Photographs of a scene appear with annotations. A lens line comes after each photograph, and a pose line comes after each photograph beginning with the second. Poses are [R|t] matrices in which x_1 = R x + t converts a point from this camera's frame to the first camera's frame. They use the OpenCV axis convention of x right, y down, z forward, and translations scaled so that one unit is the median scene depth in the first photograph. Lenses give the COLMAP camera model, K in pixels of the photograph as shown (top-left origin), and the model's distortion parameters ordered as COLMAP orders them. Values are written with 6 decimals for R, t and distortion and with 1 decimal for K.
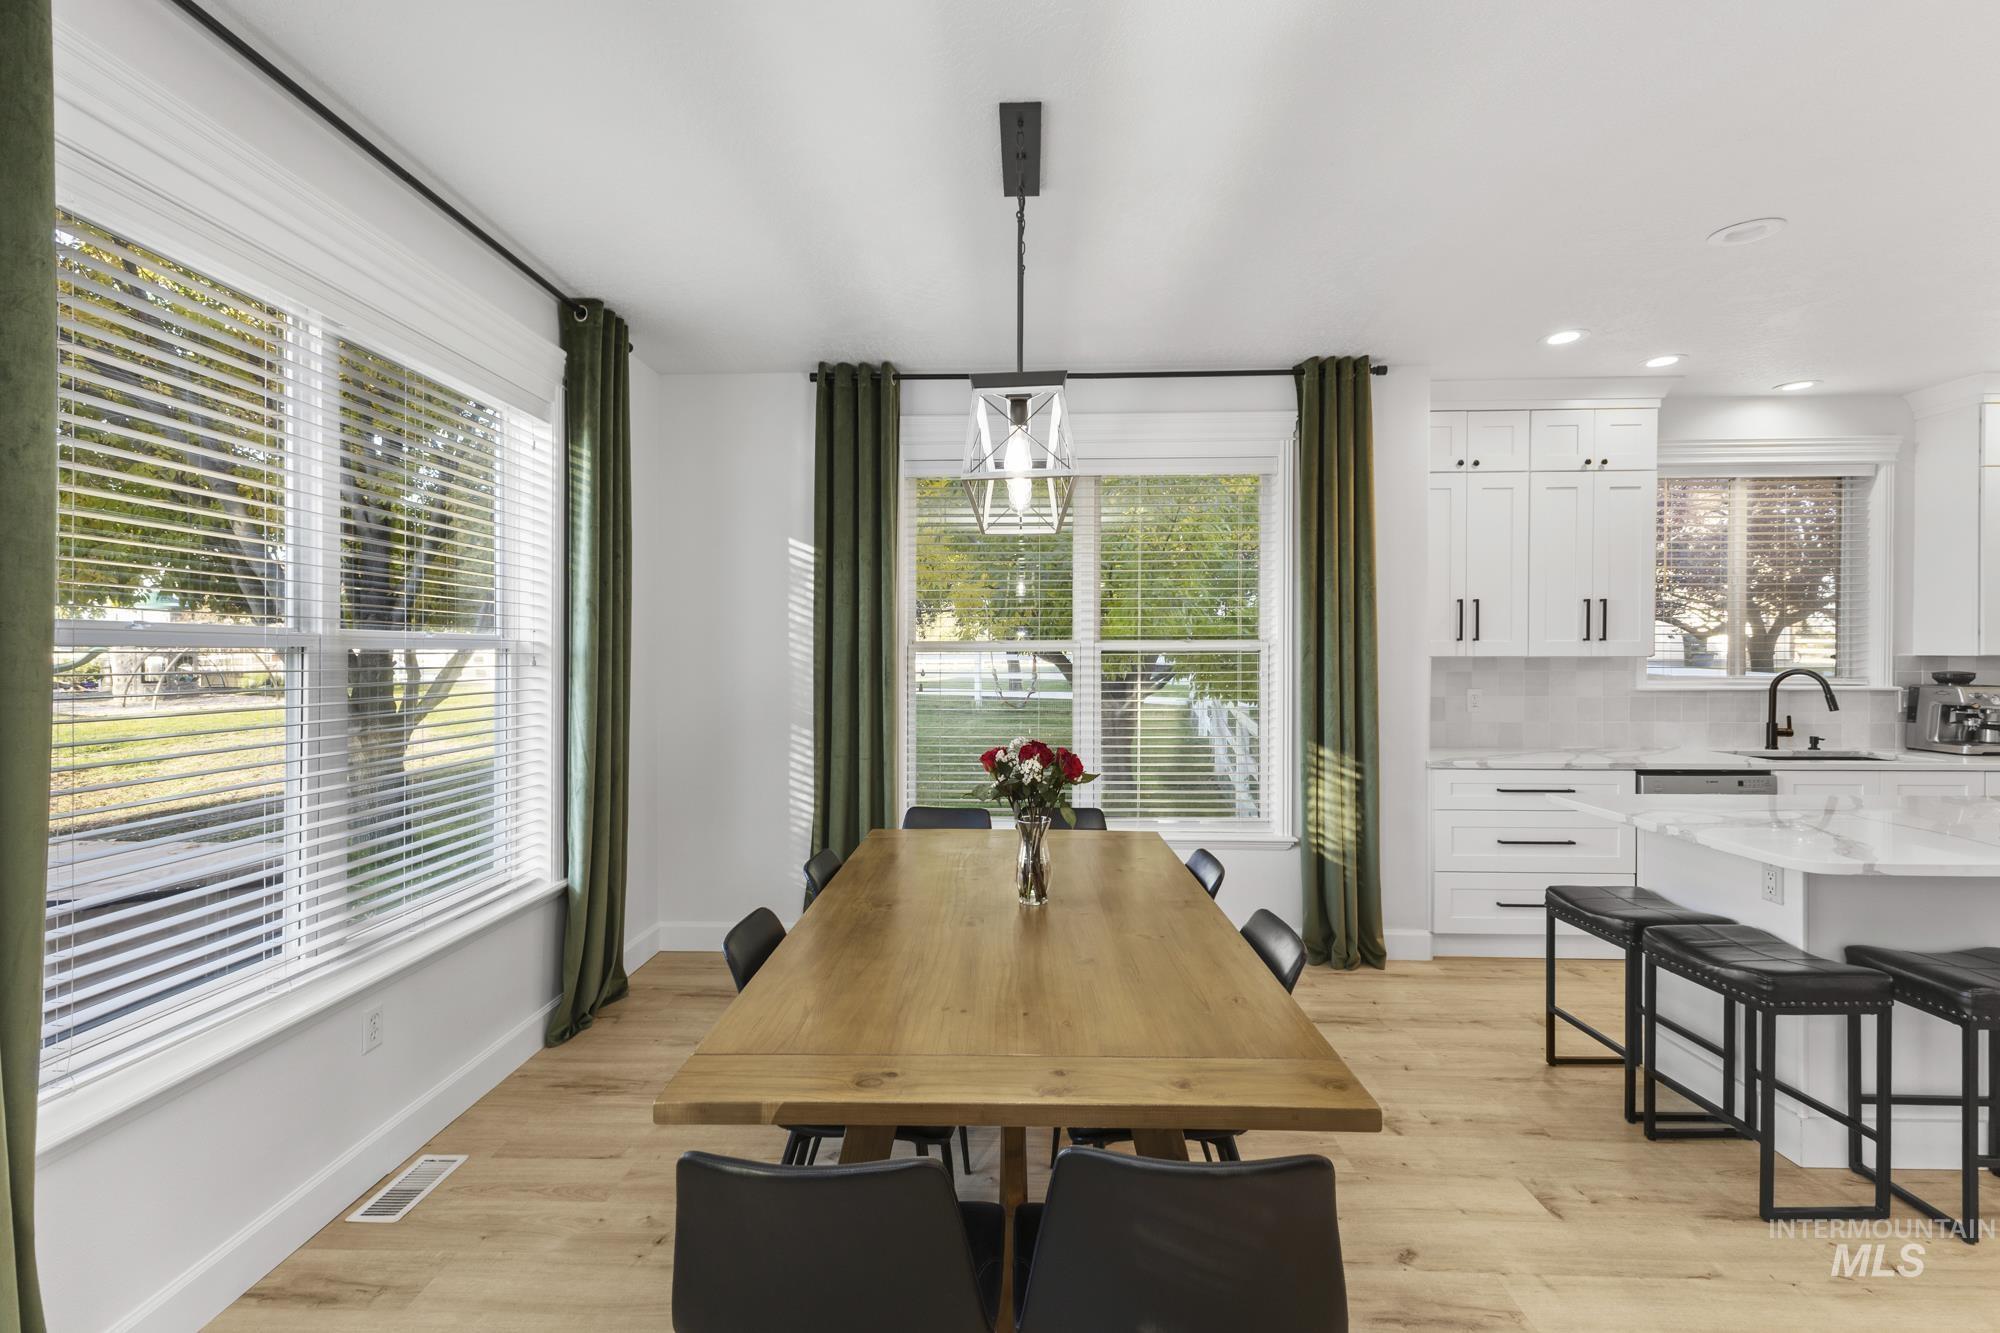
lens RADIAL K [[871.2, 0, 1005.5], [0, 871.2, 660.0], [0, 0, 1]] dist [0.008038, 0.000160]
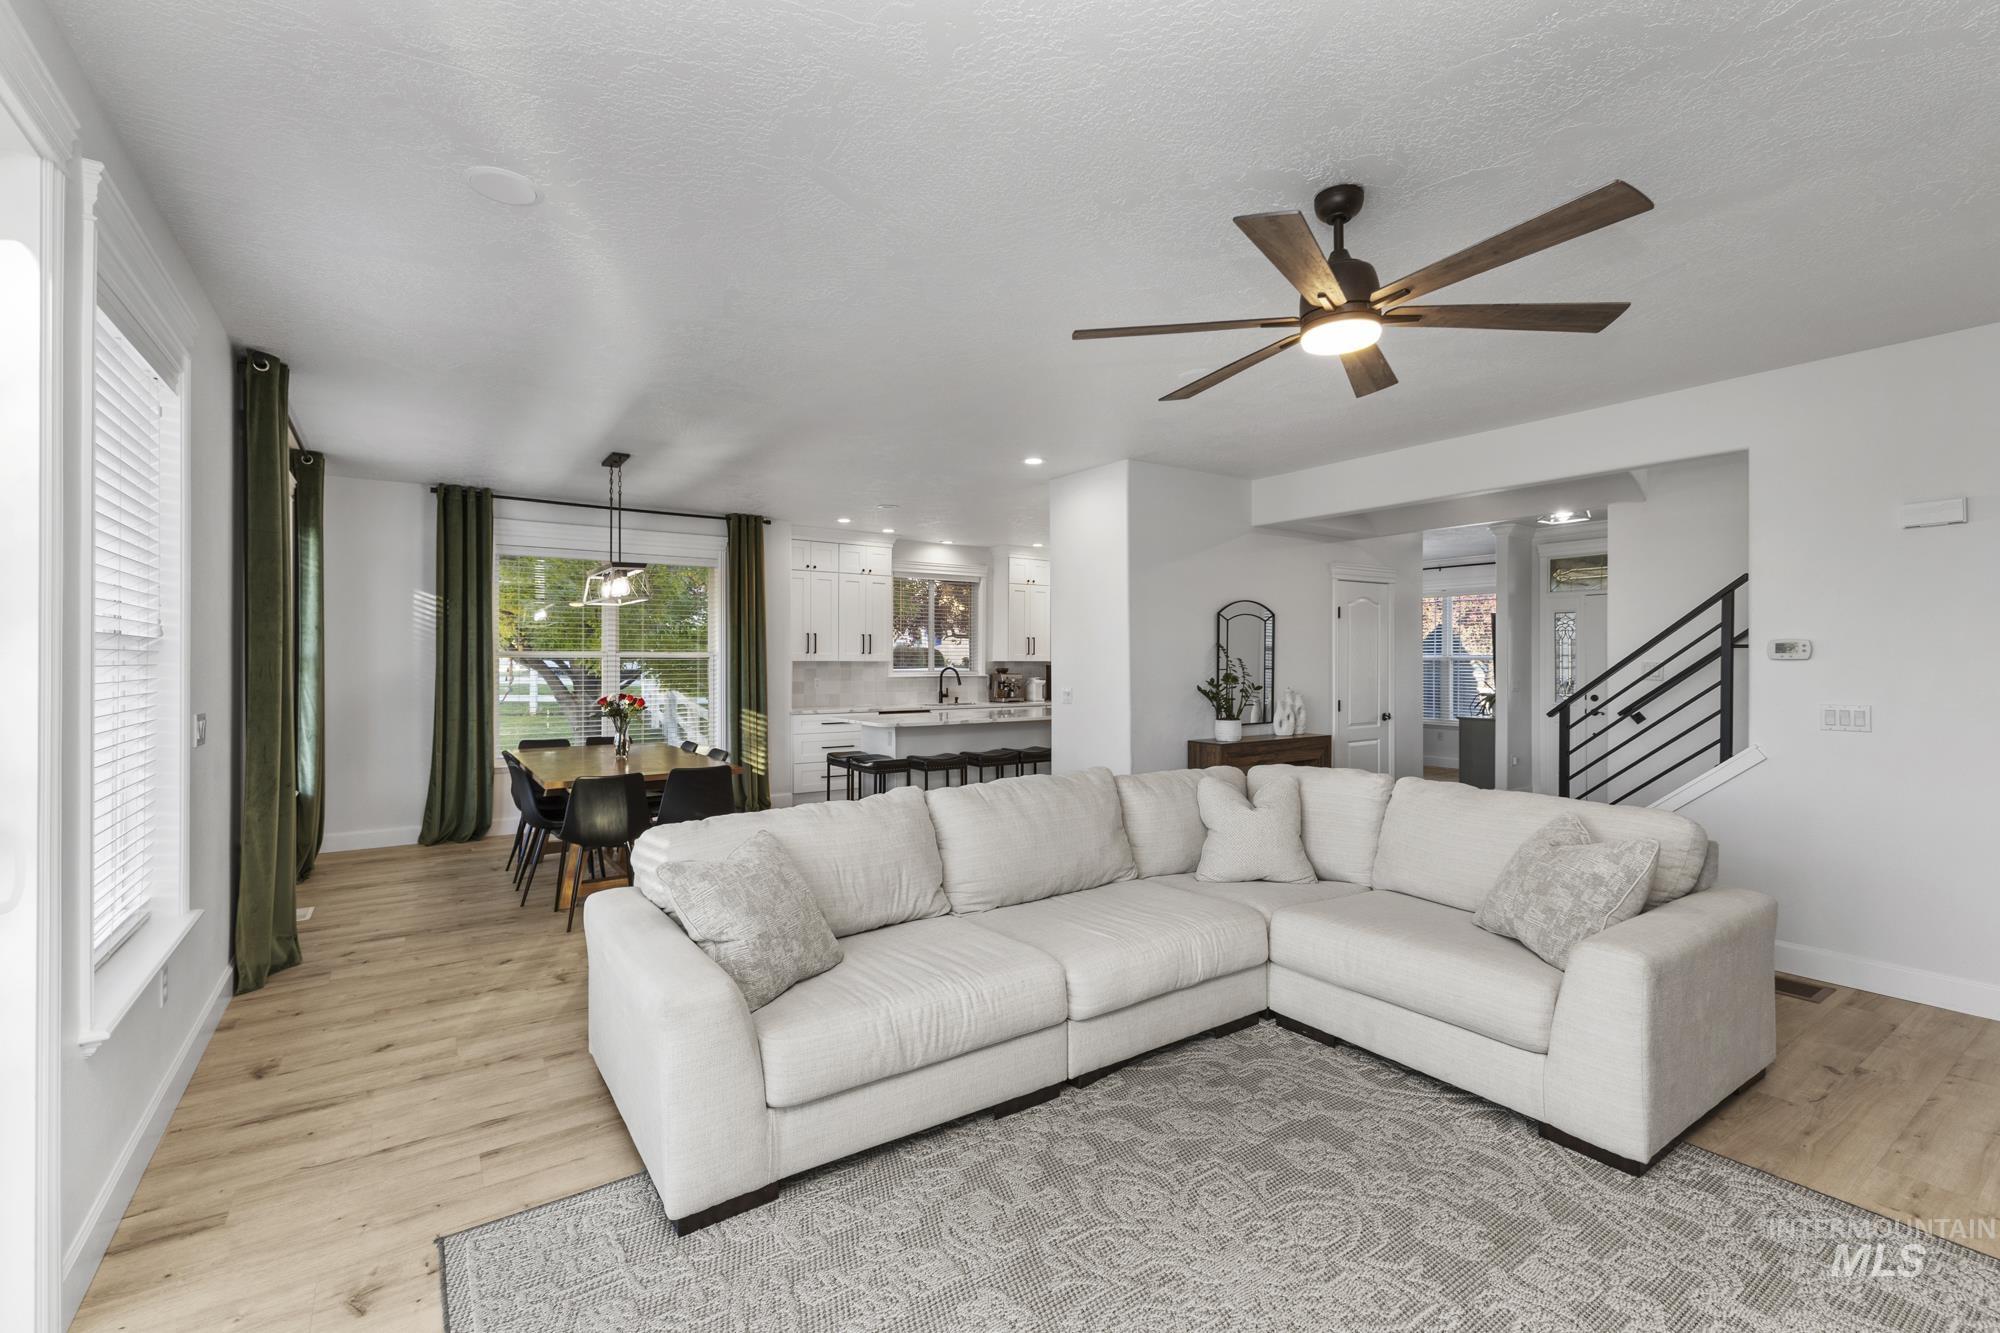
lens RADIAL K [[871.2, 0, 1005.5], [0, 871.2, 660.0], [0, 0, 1]] dist [0.008038, 0.000160]
pose [[0.812810, 0.003042, 0.582521, -0.292483], [0.001654, 0.999970, -0.007529, 0.009719], [-0.582526, 0.007083, 0.812781, -0.933976]]
